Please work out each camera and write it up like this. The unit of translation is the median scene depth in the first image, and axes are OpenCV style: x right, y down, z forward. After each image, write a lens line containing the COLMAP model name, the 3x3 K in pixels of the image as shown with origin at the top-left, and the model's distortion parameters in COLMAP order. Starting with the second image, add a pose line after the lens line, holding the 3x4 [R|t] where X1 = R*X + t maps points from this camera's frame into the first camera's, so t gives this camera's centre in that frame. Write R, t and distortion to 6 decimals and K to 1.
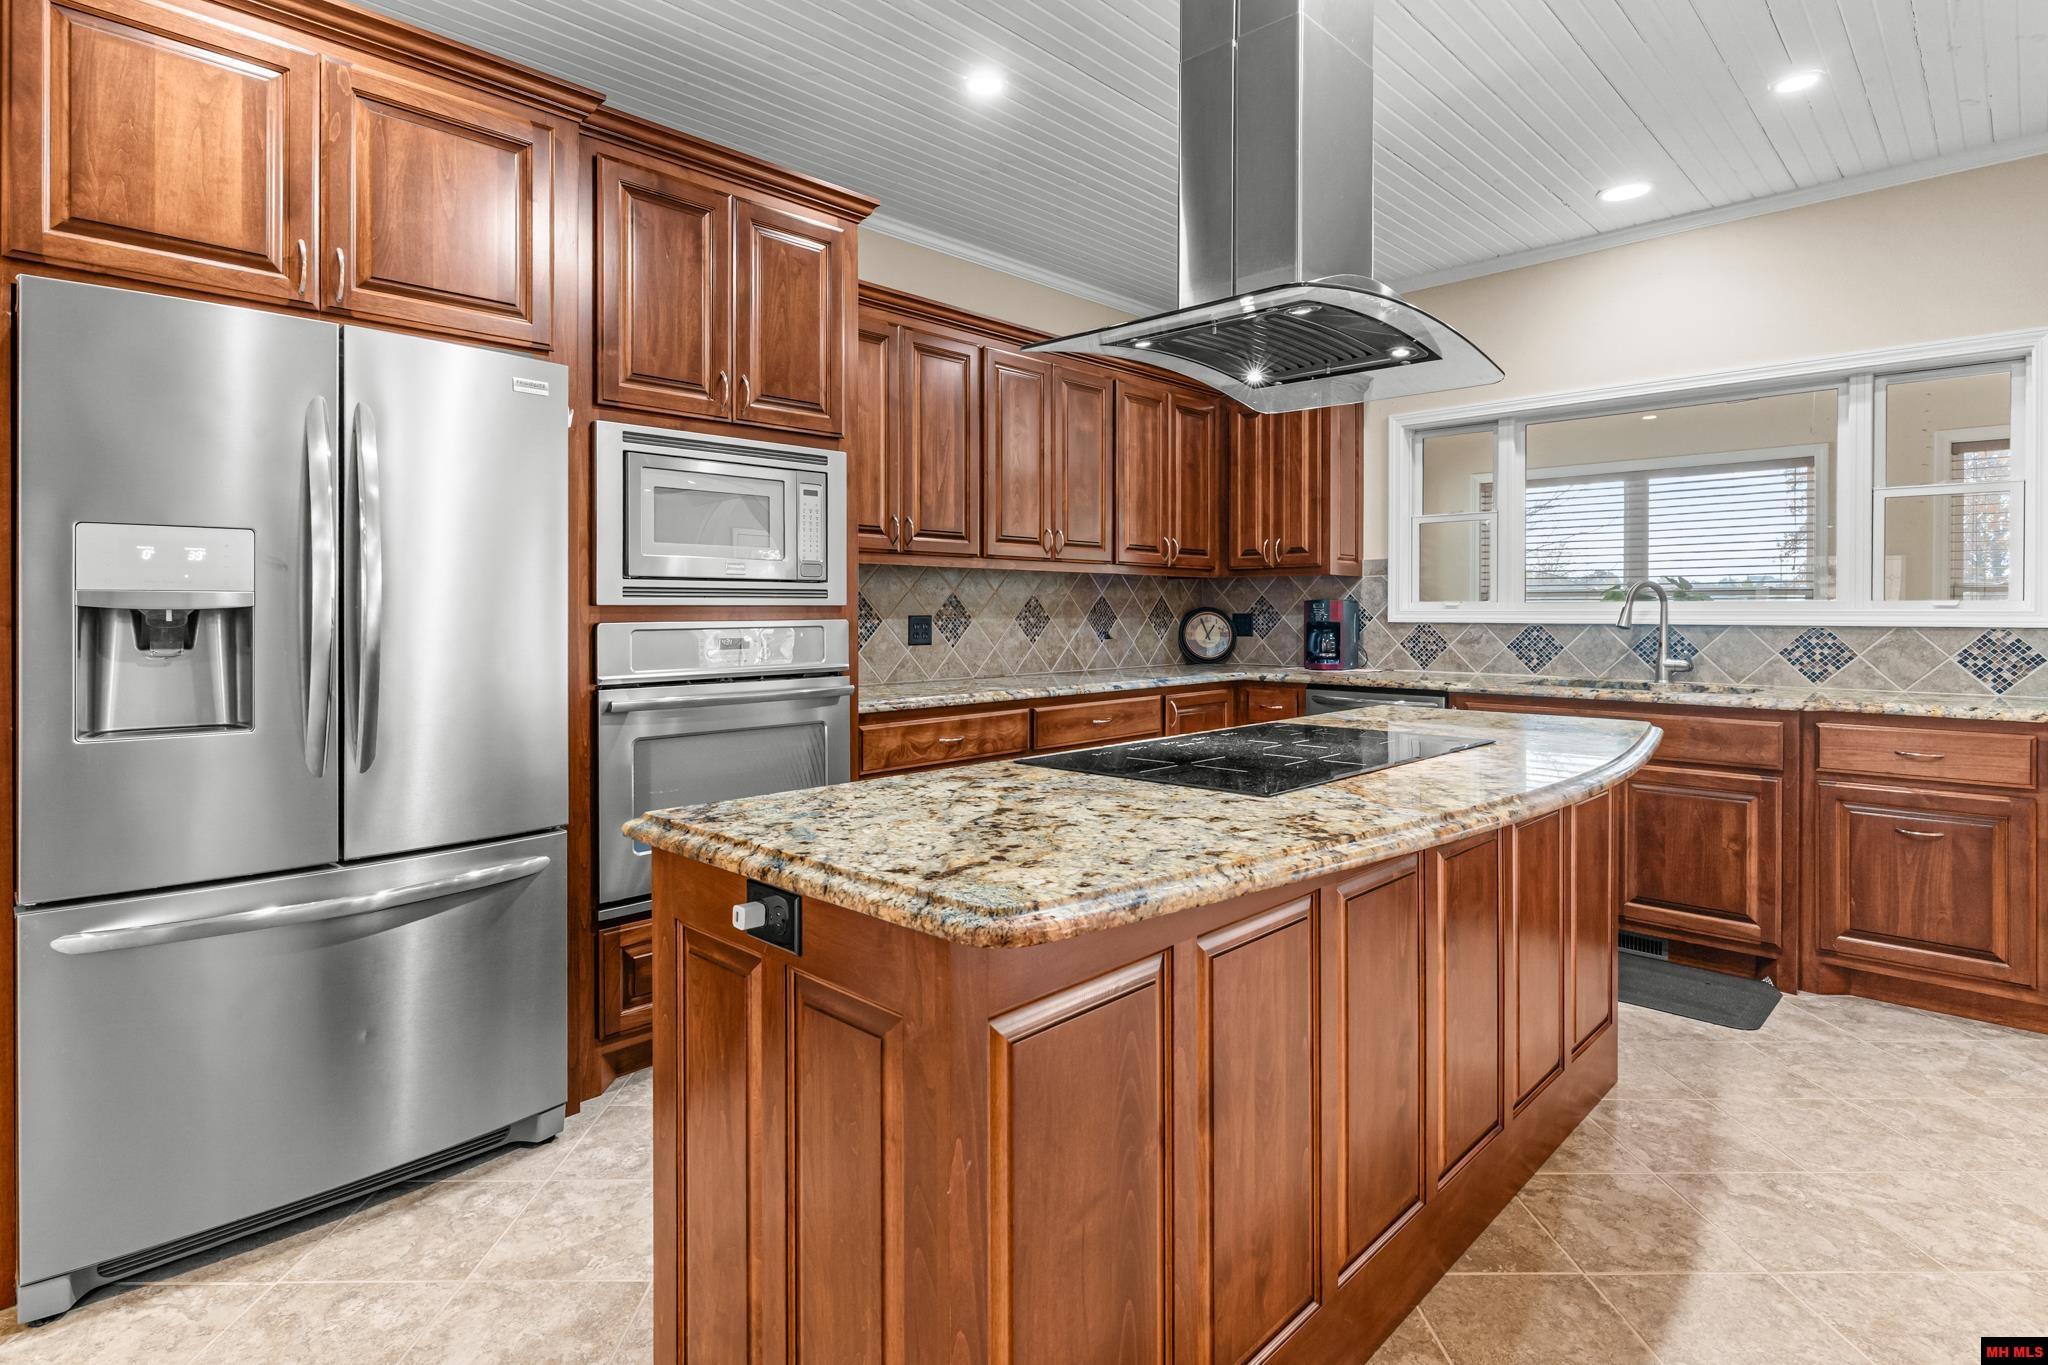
lens RADIAL K [[1059.2, 0, 1029.0], [0, 1059.2, 608.3], [0, 0, 1]] dist [-0.002414, 0.000241]
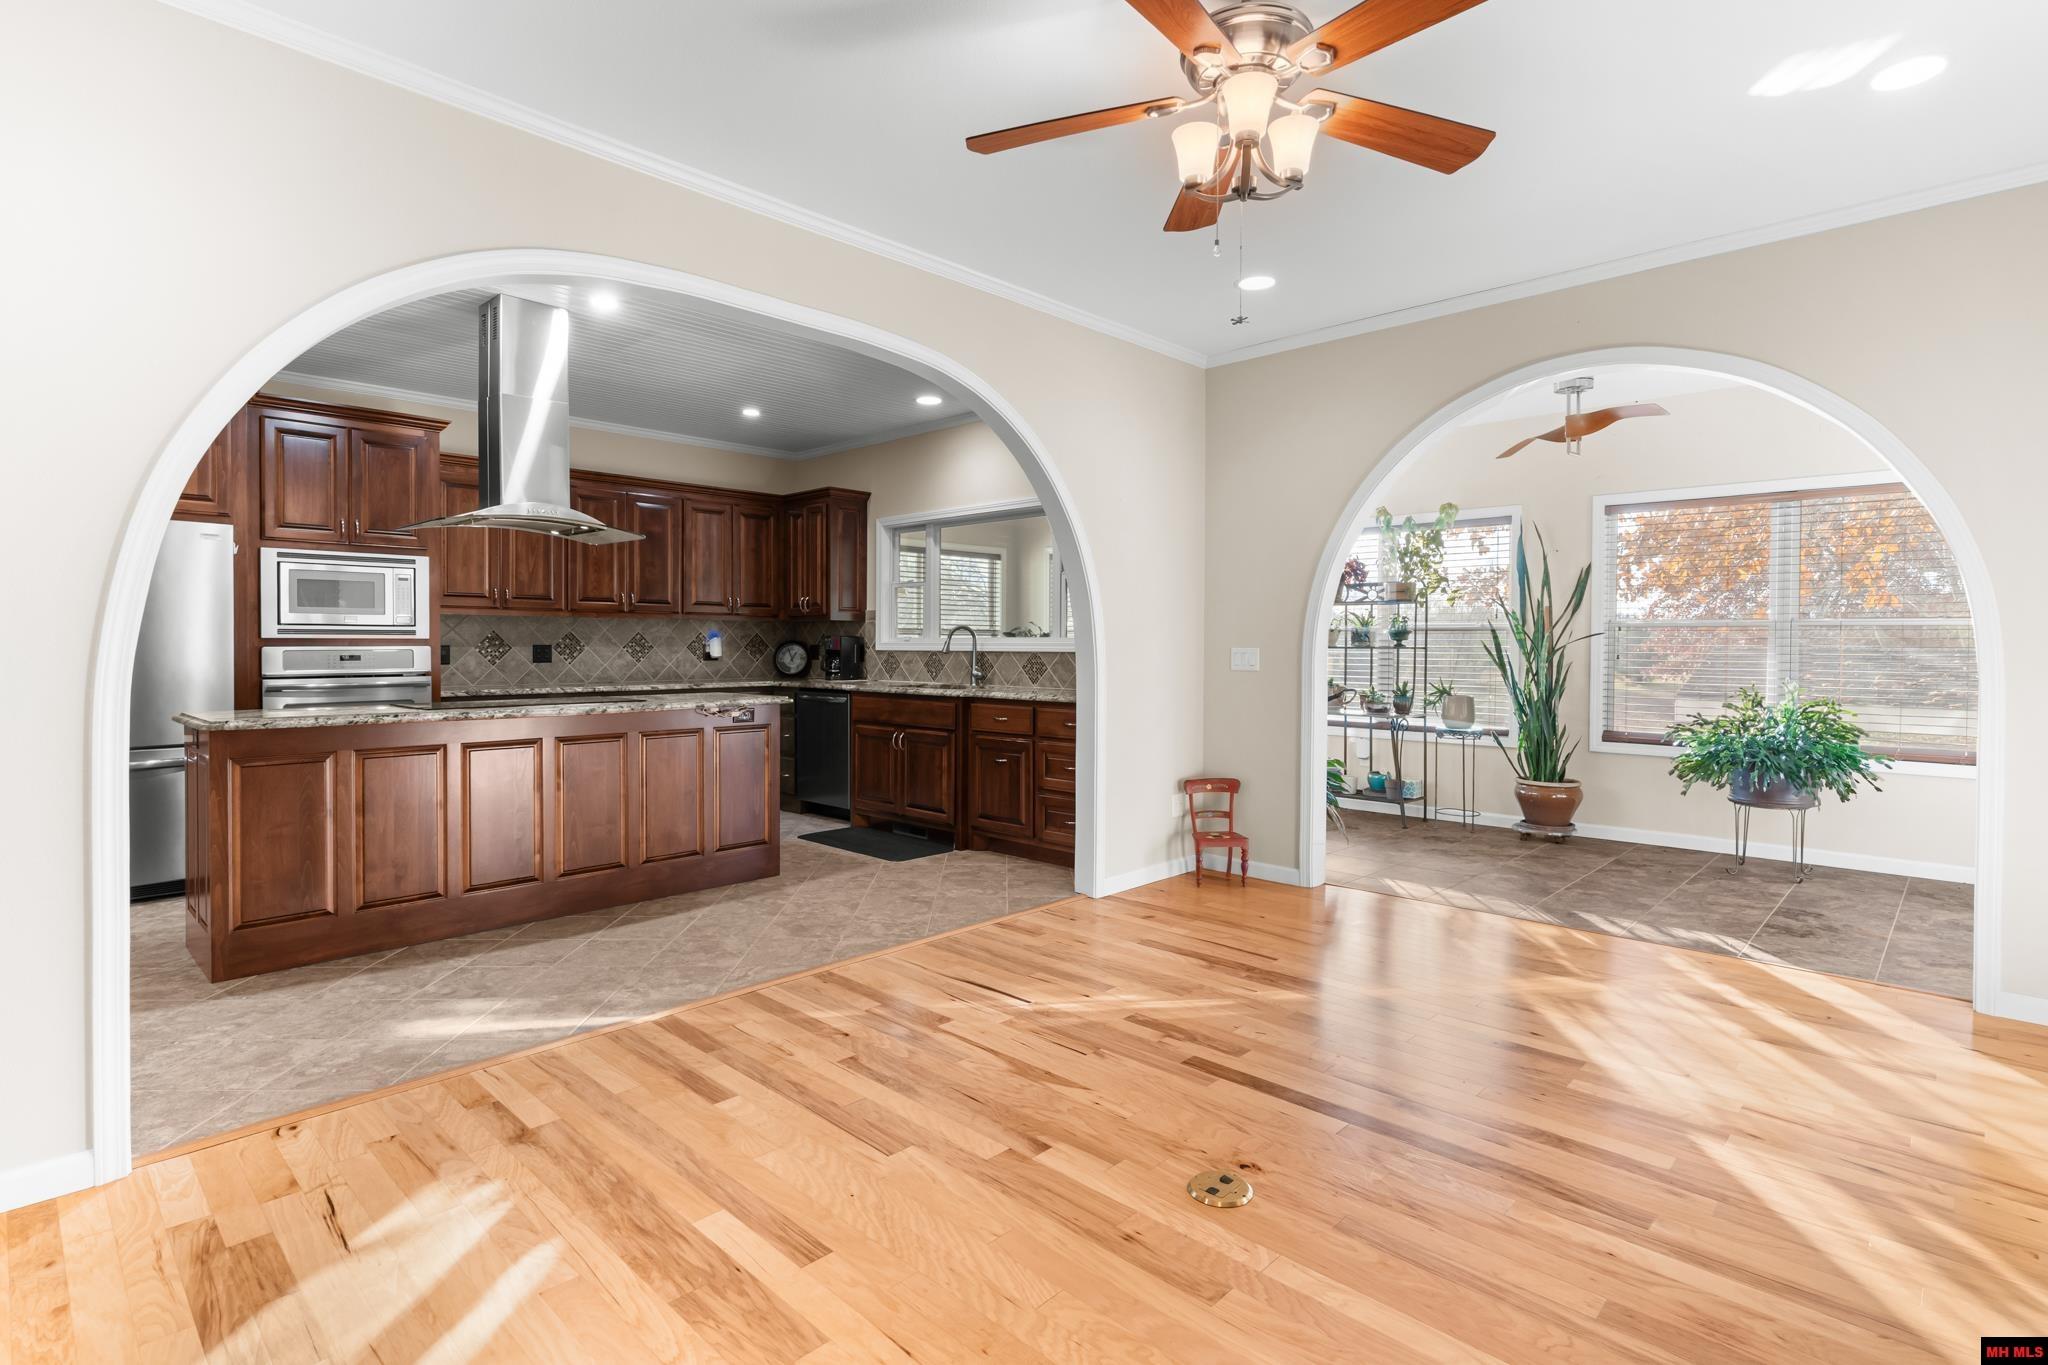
lens RADIAL K [[1013.3, 0, 1027.5], [0, 1013.3, 665.3], [0, 0, 1]] dist [0.001519, 0.000041]
pose [[0.999986, 0.002265, -0.004817, 0.741465], [-0.002158, 0.999752, 0.022171, 0.002300], [0.004866, -0.022160, 0.999743, -0.655014]]
